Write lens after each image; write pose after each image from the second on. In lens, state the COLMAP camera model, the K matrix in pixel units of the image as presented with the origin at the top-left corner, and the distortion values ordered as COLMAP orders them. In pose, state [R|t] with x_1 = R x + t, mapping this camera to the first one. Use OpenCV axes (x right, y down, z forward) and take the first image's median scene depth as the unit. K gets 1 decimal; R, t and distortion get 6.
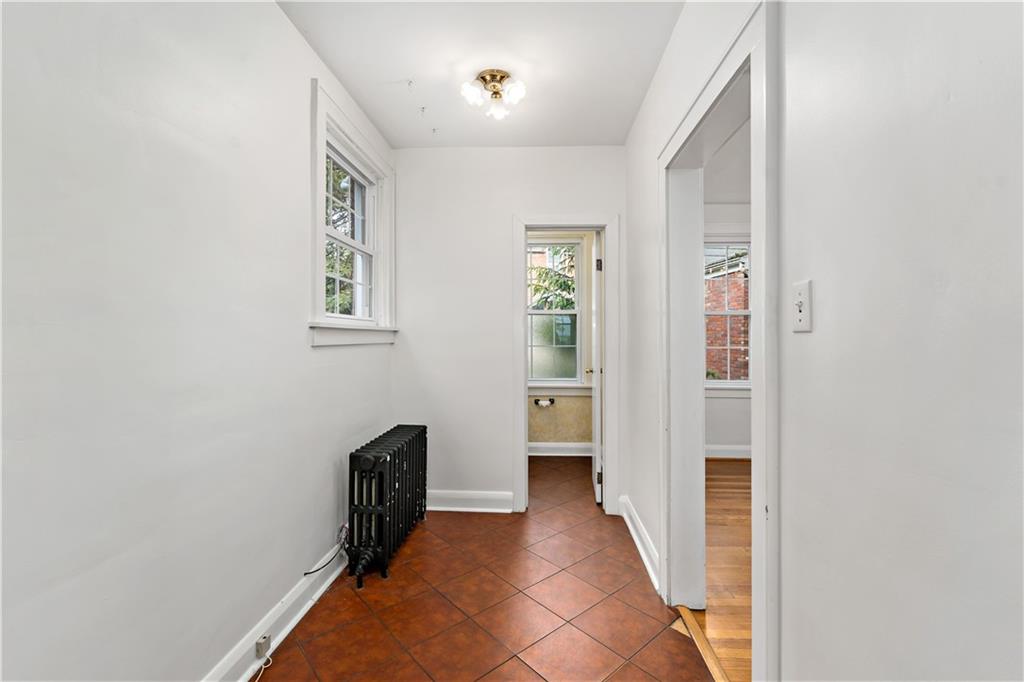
lens RADIAL K [[443.5, 0, 515.9], [0, 443.5, 335.2], [0, 0, 1]] dist [-0.004252, -0.000574]
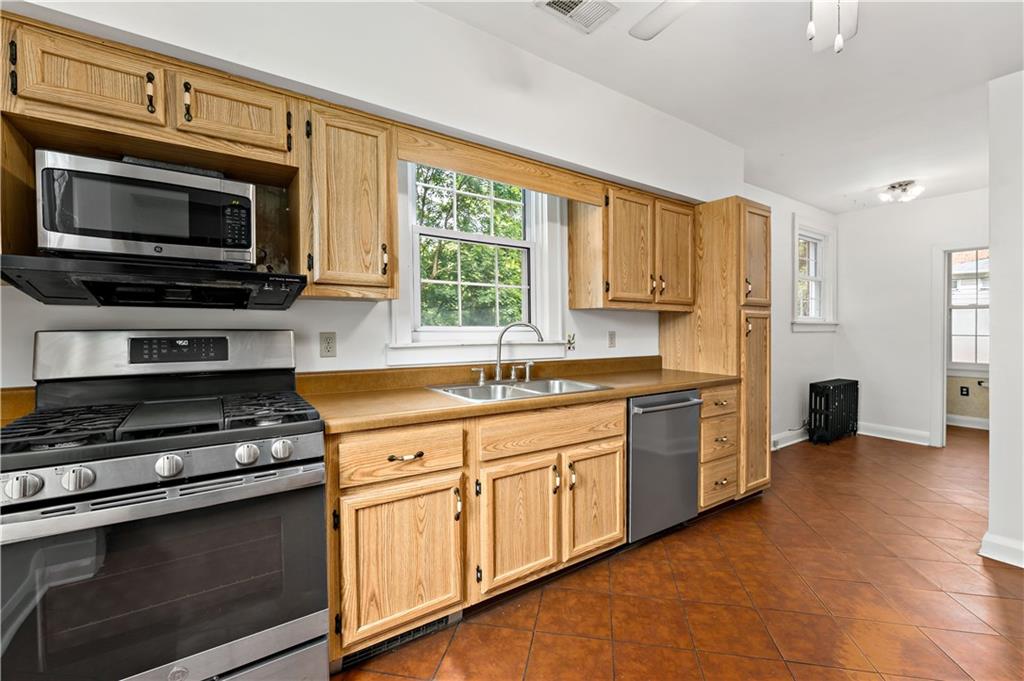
lens RADIAL K [[443.5, 0, 515.9], [0, 443.5, 334.7], [0, 0, 1]] dist [-0.004252, -0.000574]
pose [[0.624030, 0.009778, -0.781339, 0.378117], [0.006438, 0.999823, 0.017655, -0.007732], [0.781374, -0.016048, 0.623857, -1.342236]]
